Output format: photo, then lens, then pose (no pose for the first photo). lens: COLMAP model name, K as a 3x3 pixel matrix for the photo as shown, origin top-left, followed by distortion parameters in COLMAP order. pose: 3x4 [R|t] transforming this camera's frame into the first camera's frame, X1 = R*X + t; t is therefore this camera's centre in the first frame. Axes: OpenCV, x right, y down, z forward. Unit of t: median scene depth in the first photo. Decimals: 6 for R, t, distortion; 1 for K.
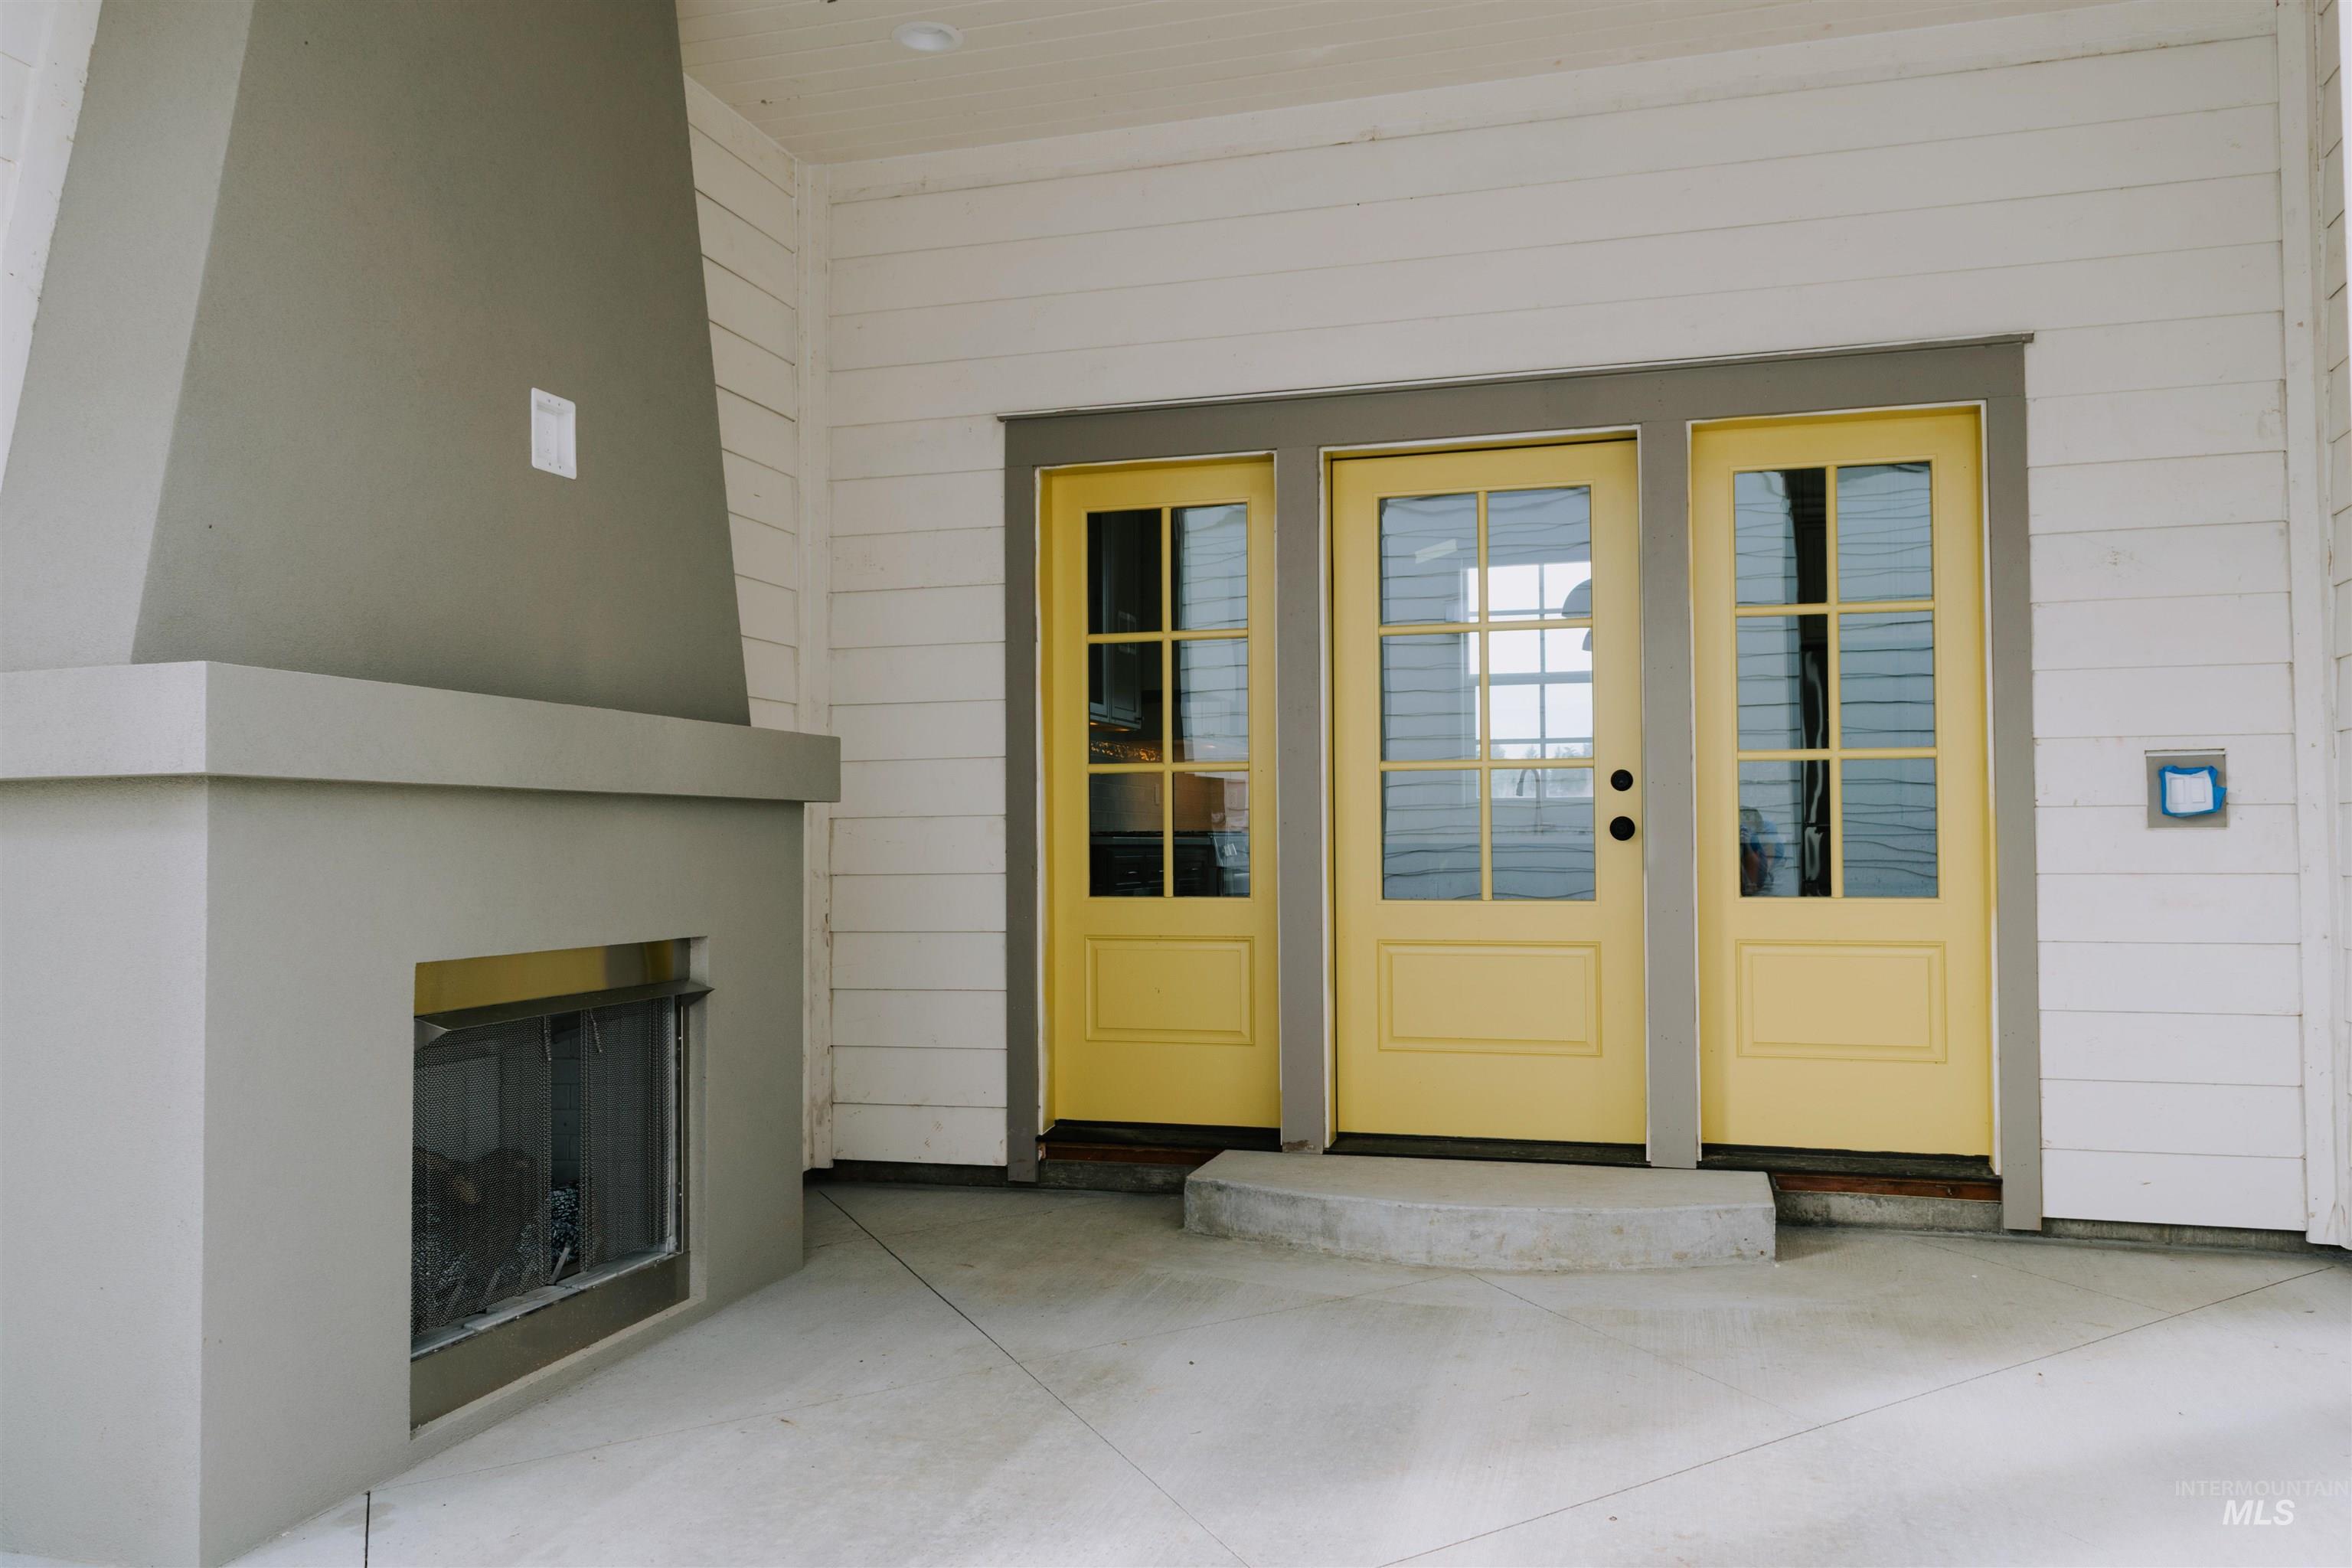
lens RADIAL K [[1812.0, 0, 1173.7], [0, 1812.0, 775.7], [0, 0, 1]] dist [0.008659, 0.003363]
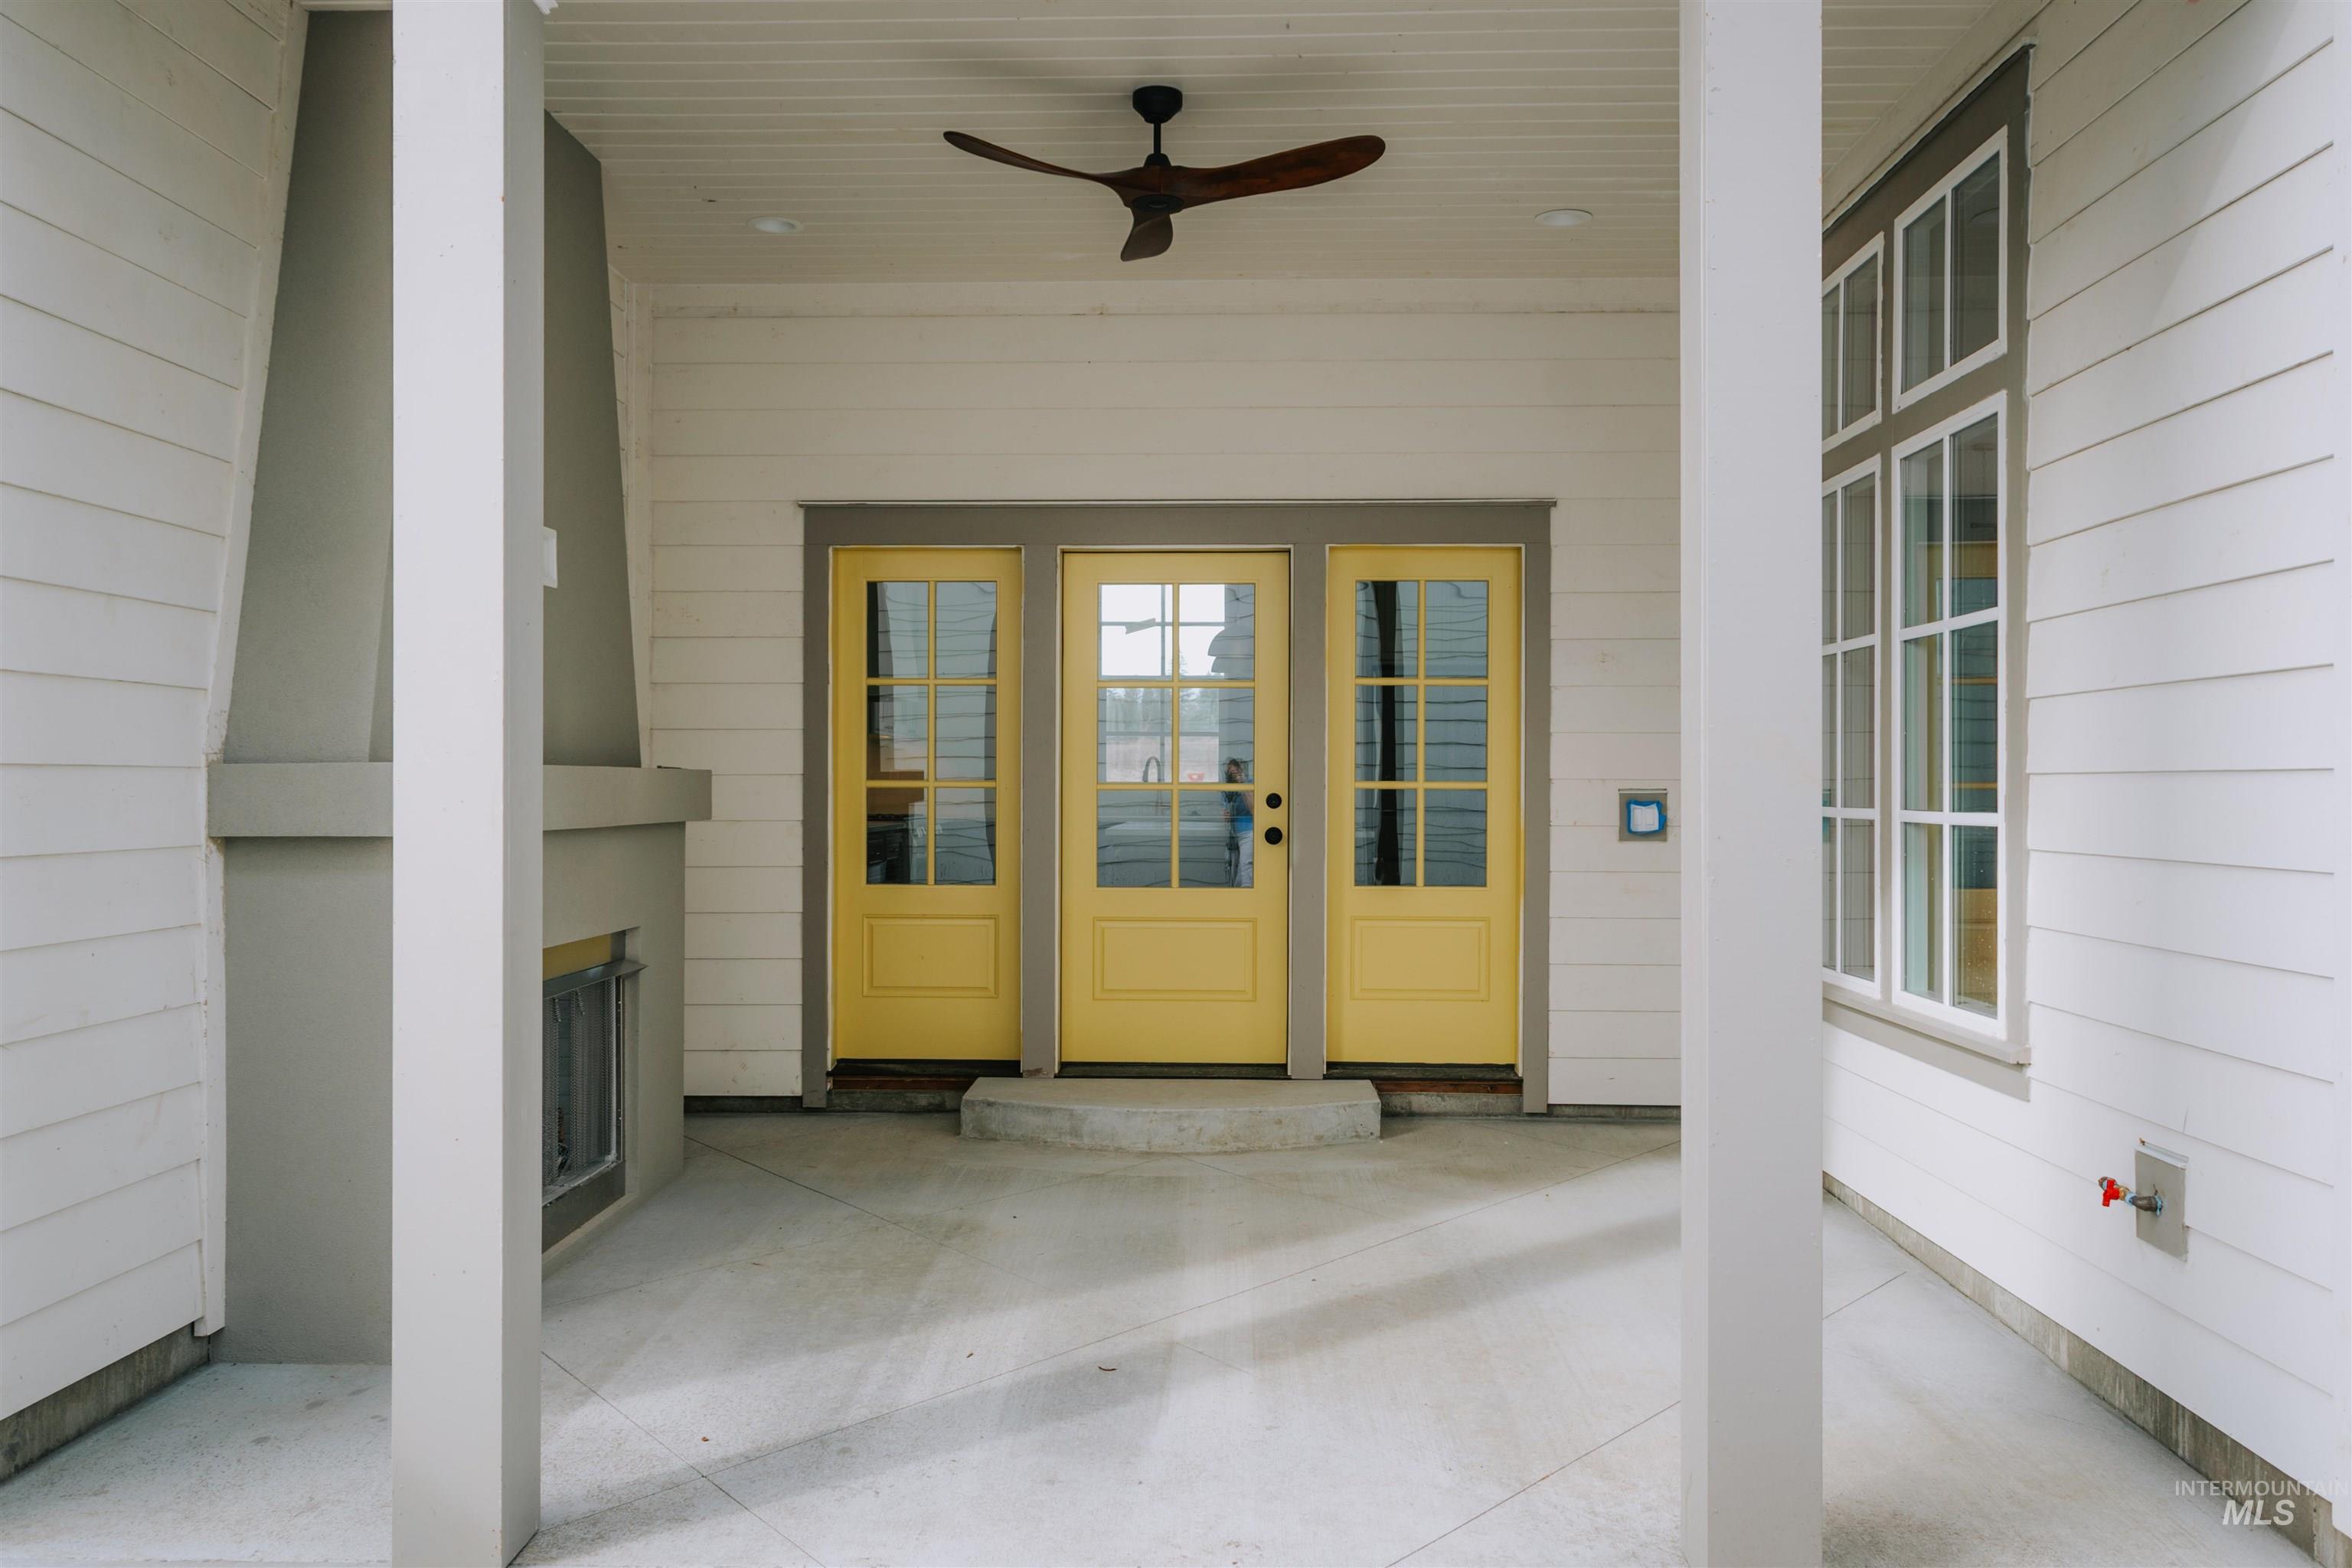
lens RADIAL K [[1812.0, 0, 1173.7], [0, 1812.0, 775.7], [0, 0, 1]] dist [0.008659, 0.003363]
pose [[0.969532, 0.010841, 0.244726, -0.175588], [-0.018482, 0.999410, 0.028948, -0.059223], [-0.244268, -0.032589, 0.969160, -0.336944]]
